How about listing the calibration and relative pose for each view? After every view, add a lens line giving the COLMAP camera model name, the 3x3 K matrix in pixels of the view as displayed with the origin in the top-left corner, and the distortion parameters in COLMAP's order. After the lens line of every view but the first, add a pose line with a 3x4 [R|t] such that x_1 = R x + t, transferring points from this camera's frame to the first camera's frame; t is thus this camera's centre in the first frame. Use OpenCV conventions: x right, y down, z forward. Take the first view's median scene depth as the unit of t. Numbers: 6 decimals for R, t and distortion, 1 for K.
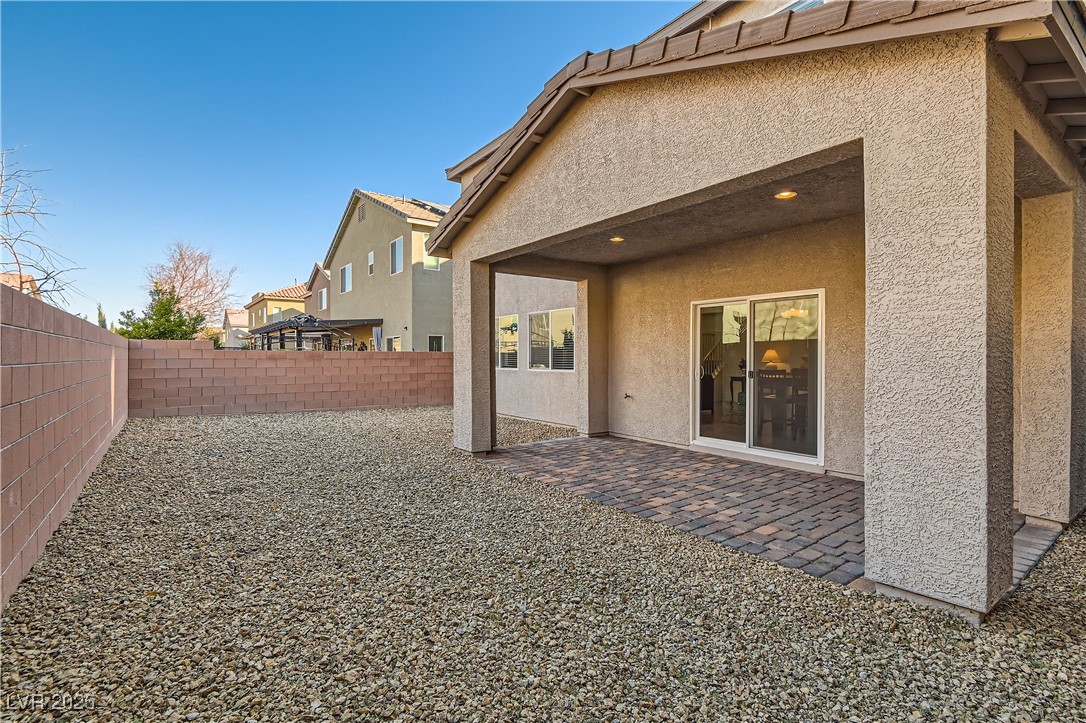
lens RADIAL K [[501.4, 0, 537.5], [0, 501.4, 358.3], [0, 0, 1]] dist [0.003657, -0.004017]
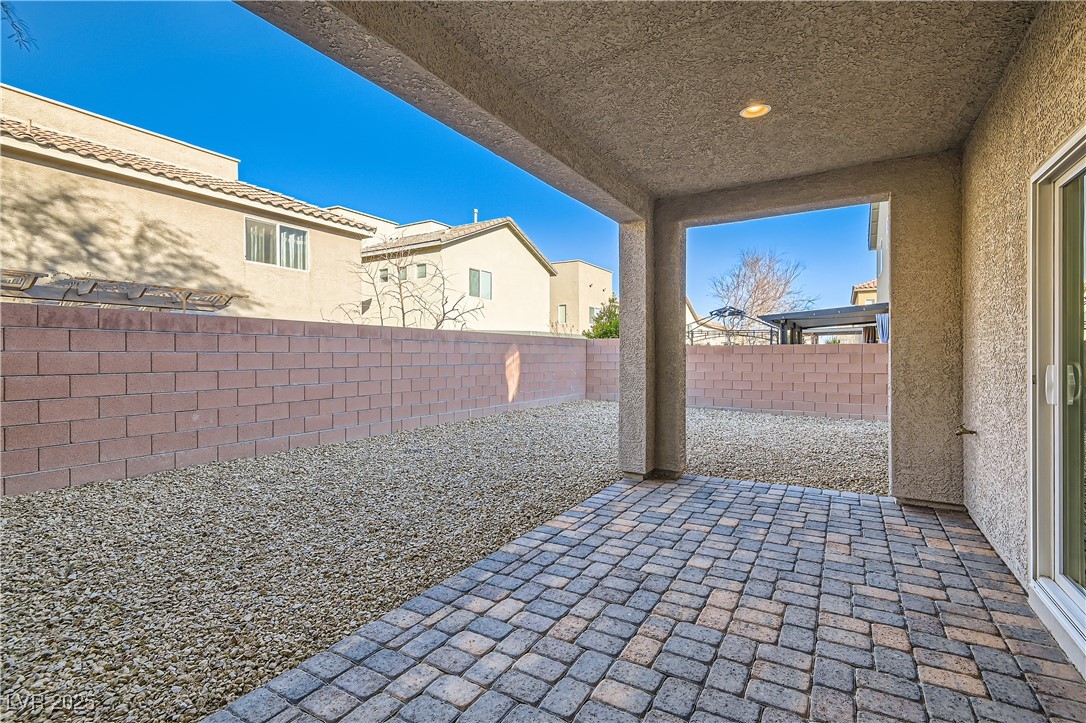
lens RADIAL K [[501.4, 0, 540.8], [0, 501.4, 360.0], [0, 0, 1]] dist [0.003657, -0.004017]
pose [[0.389644, 0.005602, -0.920949, 0.375112], [-0.001833, 0.999984, 0.005307, 0.011125], [0.920964, -0.000380, 0.389648, 0.421190]]
